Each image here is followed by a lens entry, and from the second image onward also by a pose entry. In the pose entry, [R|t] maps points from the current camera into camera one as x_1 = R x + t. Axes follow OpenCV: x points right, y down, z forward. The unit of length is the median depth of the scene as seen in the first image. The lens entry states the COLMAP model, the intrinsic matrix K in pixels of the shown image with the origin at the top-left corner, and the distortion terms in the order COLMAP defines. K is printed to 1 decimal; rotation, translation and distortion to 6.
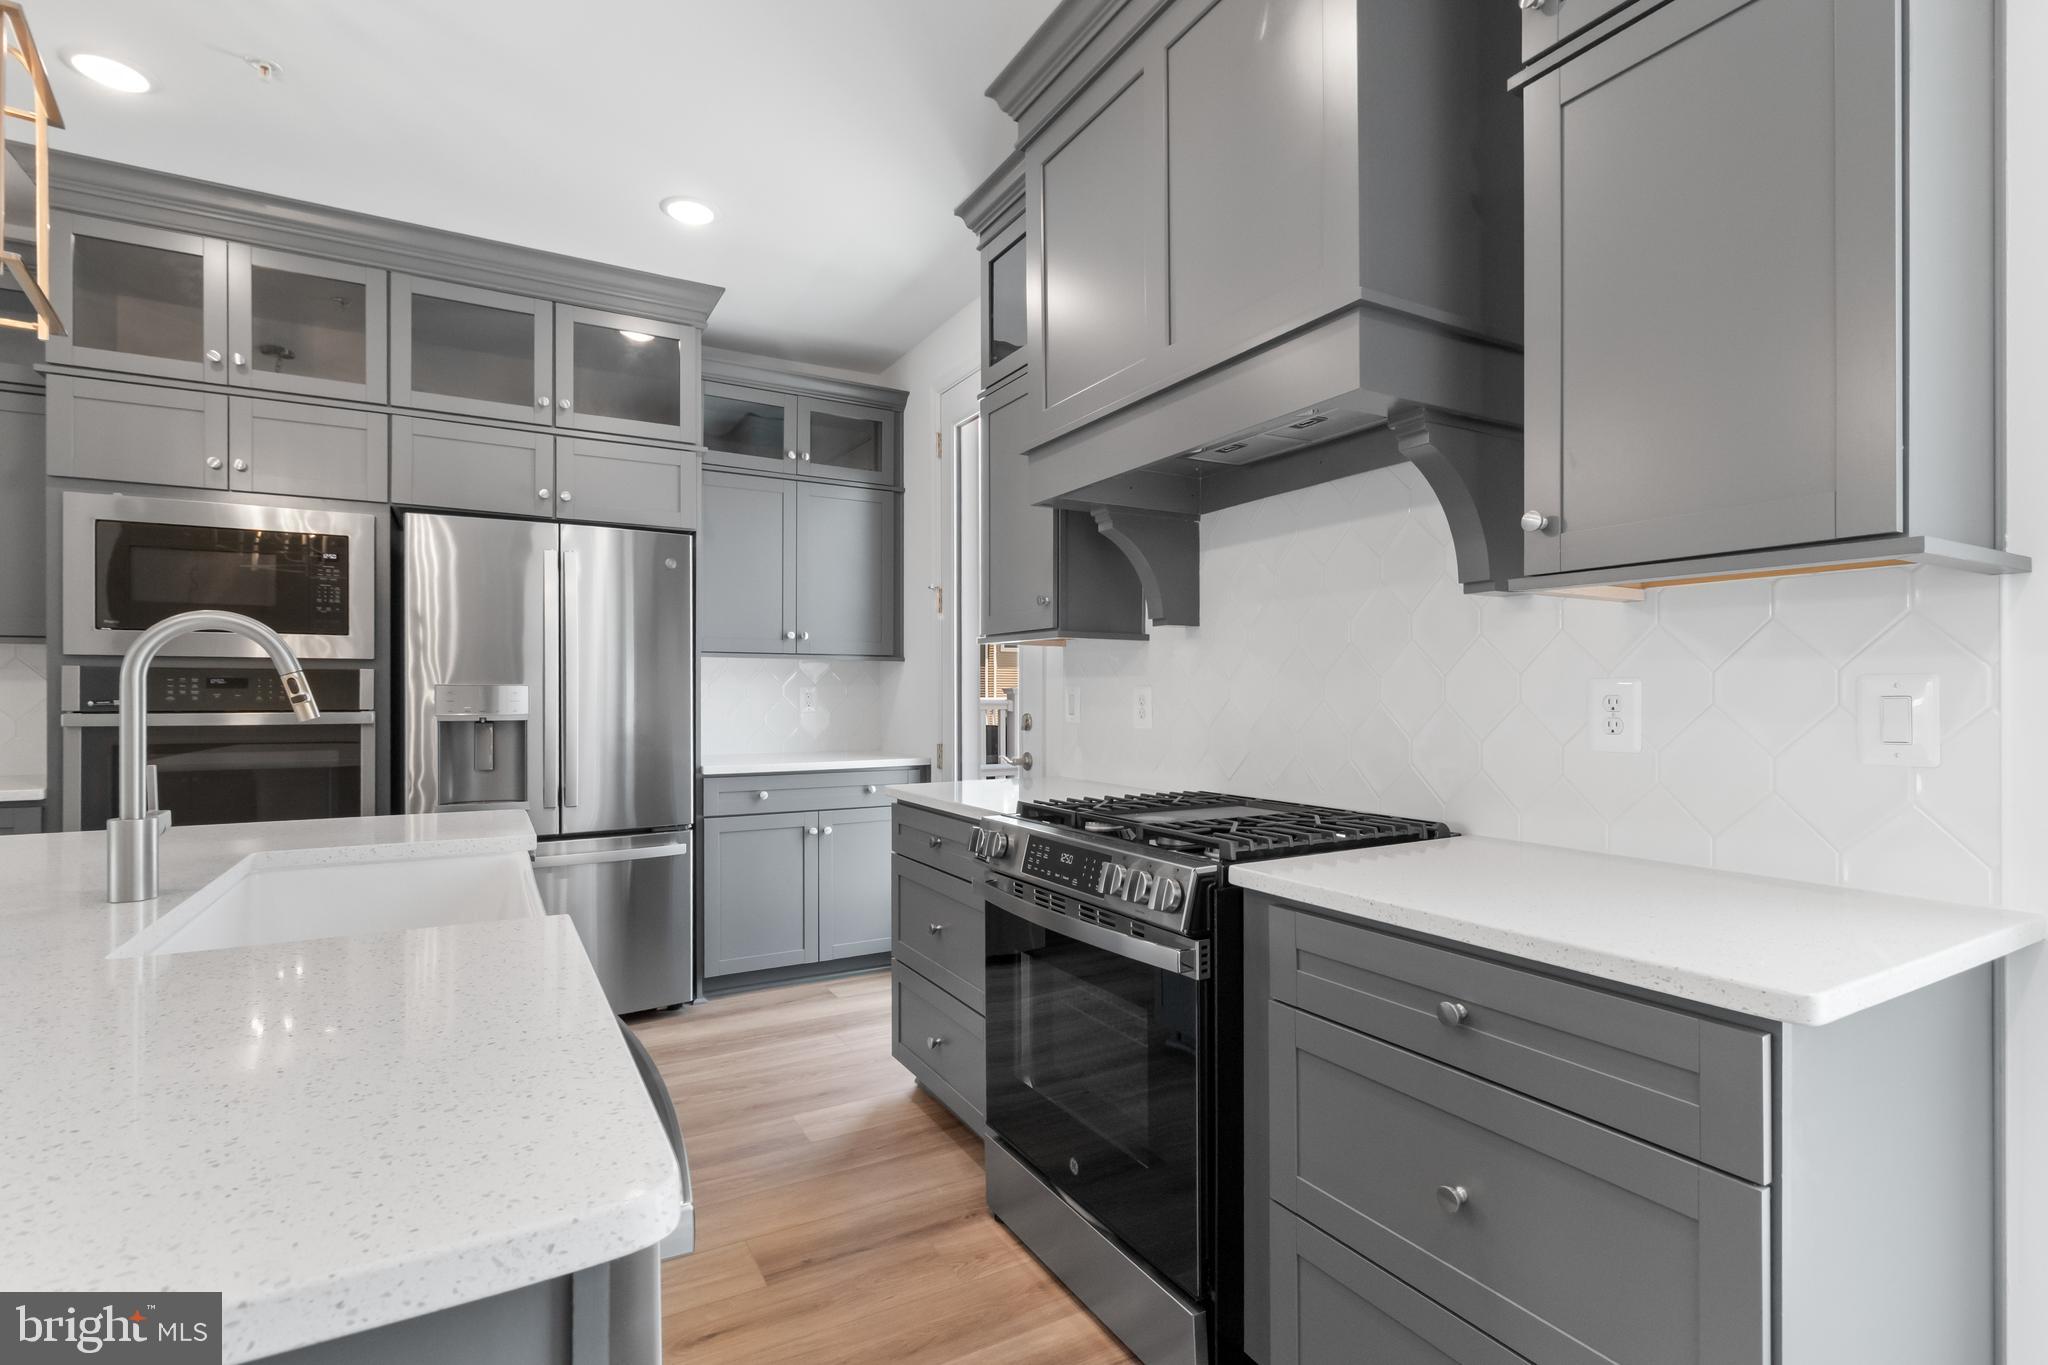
lens RADIAL K [[965.0, 0, 969.5], [0, 965.0, 695.6], [0, 0, 1]] dist [-0.030575, 0.023478]
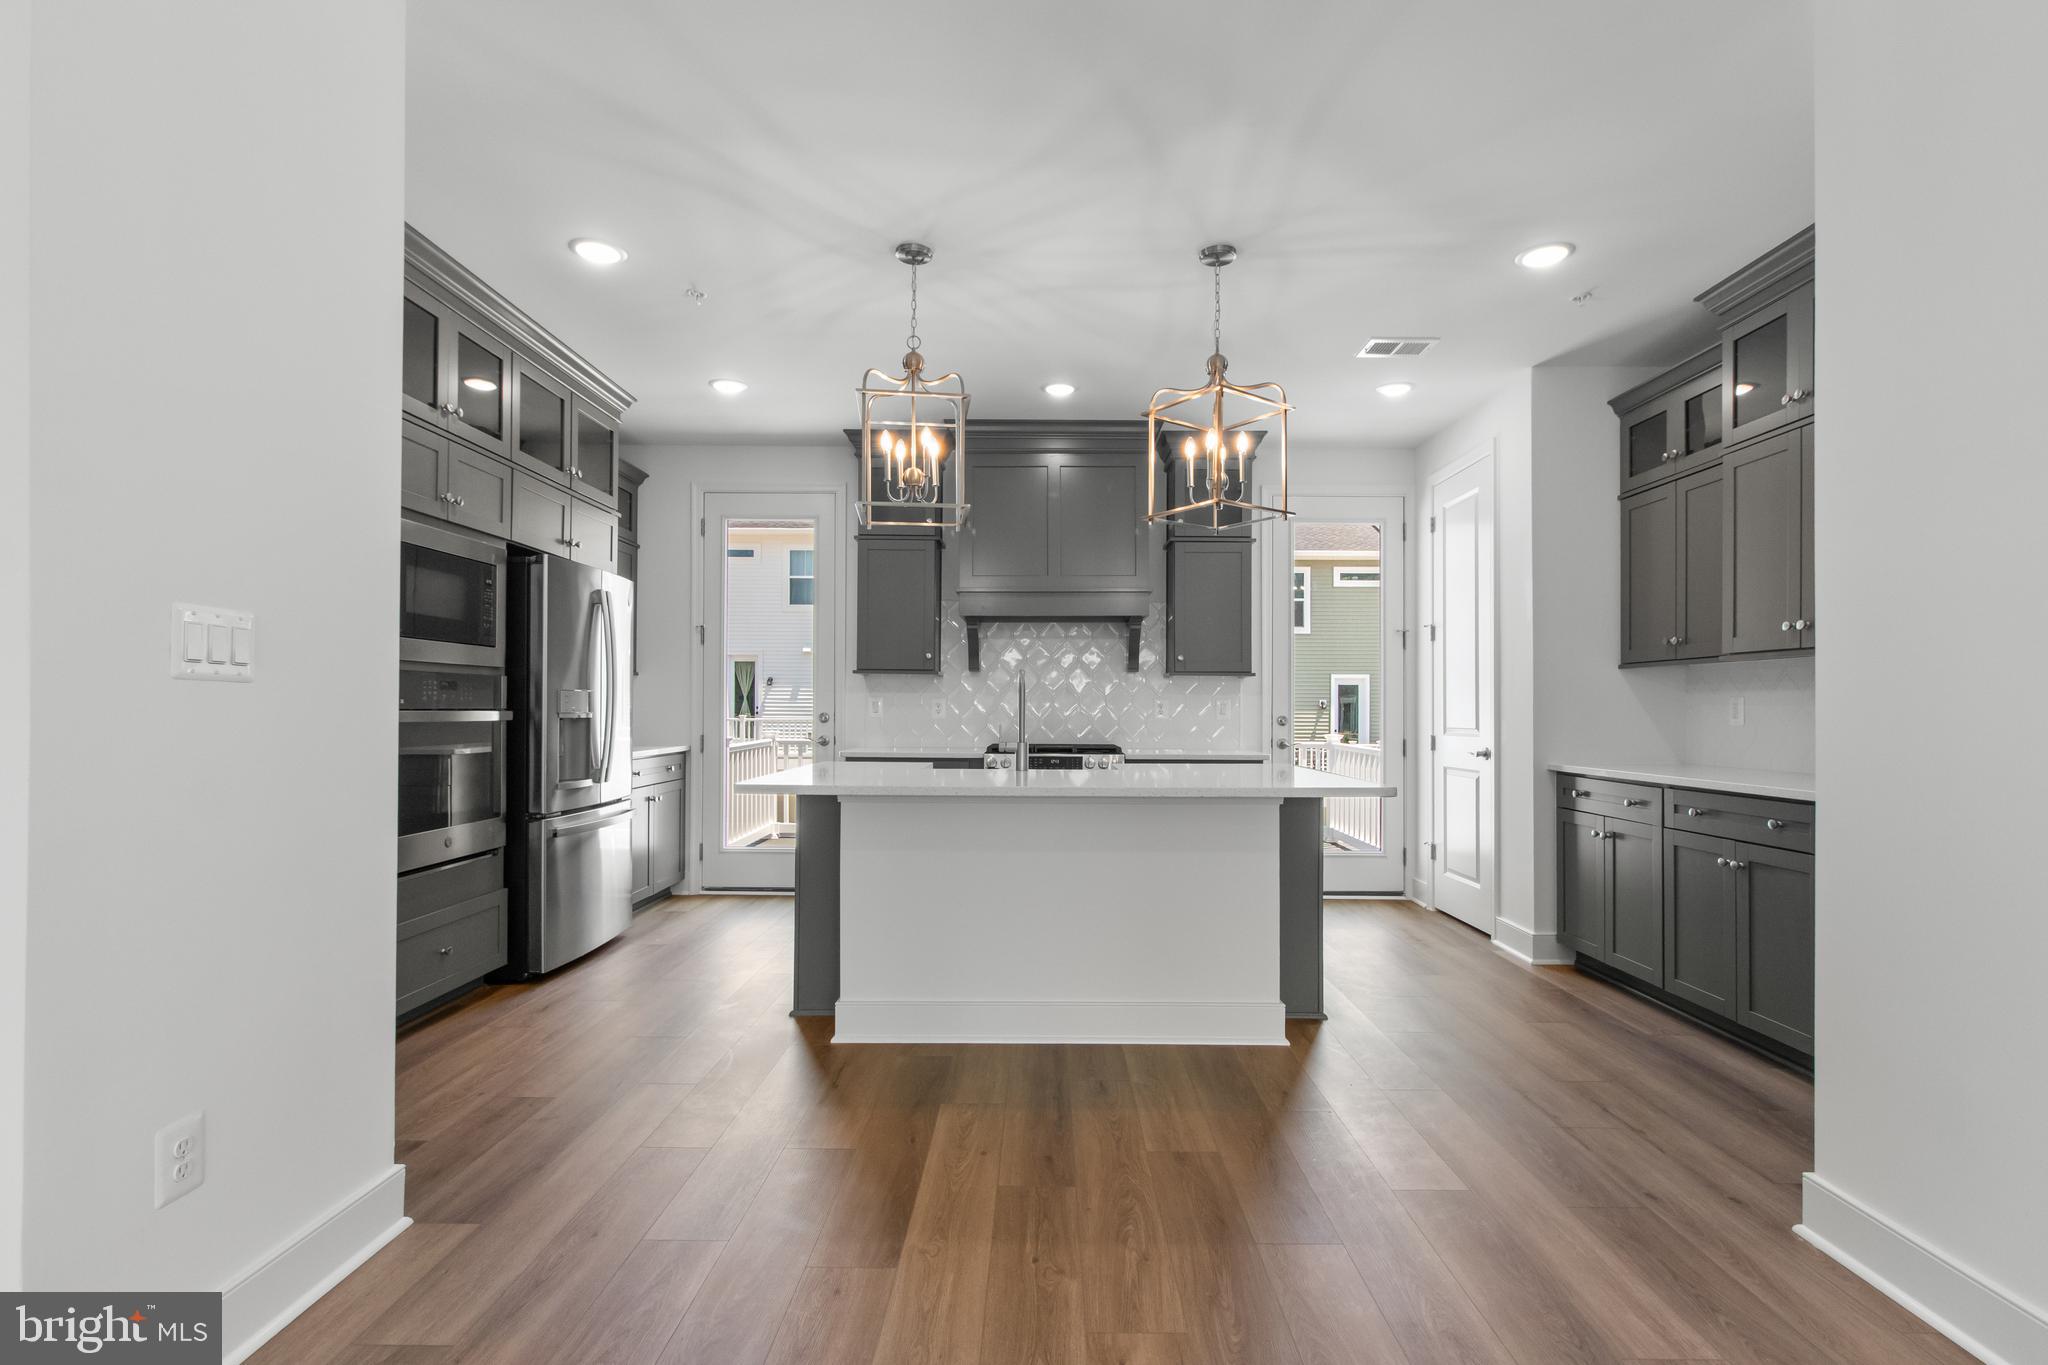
lens RADIAL K [[1025.3, 0, 1042.5], [0, 1025.3, 690.4], [0, 0, 1]] dist [-0.045649, -0.000159]
pose [[0.486724, 0.018944, 0.873350, -1.585046], [-0.004044, 0.999803, -0.019433, 0.014898], [-0.873547, 0.005926, 0.486704, -0.250141]]
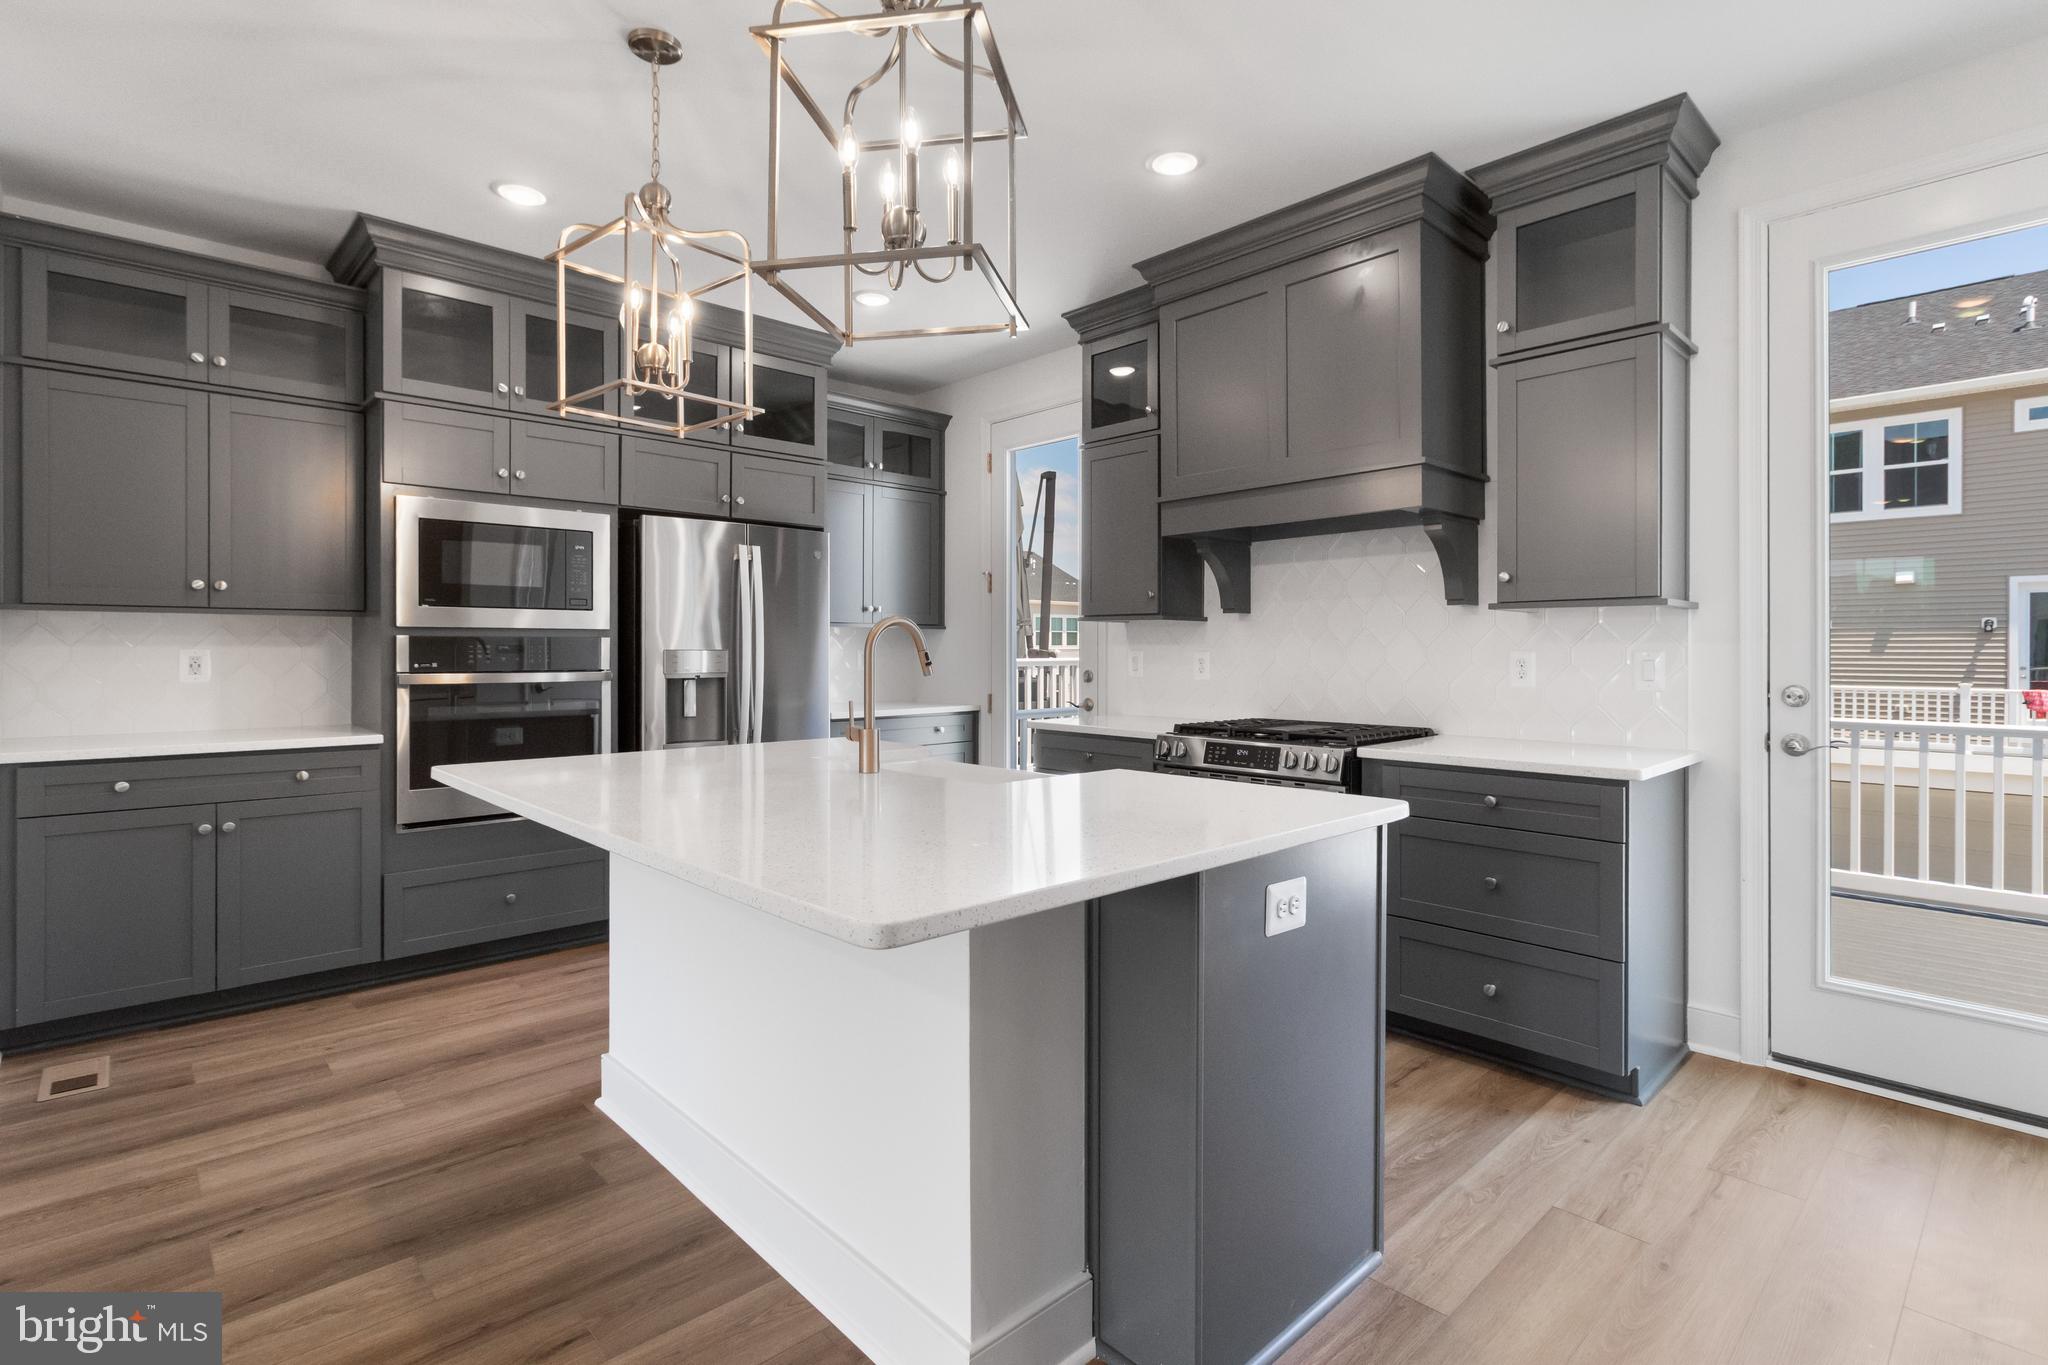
lens RADIAL K [[990.4, 0, 969.4], [0, 990.4, 647.9], [0, 0, 1]] dist [-0.004801, -0.000808]
pose [[0.976052, -0.000100, 0.217537, -0.499397], [0.001204, 0.999987, -0.004939, -0.008043], [-0.217534, 0.005083, 0.976040, -0.418172]]
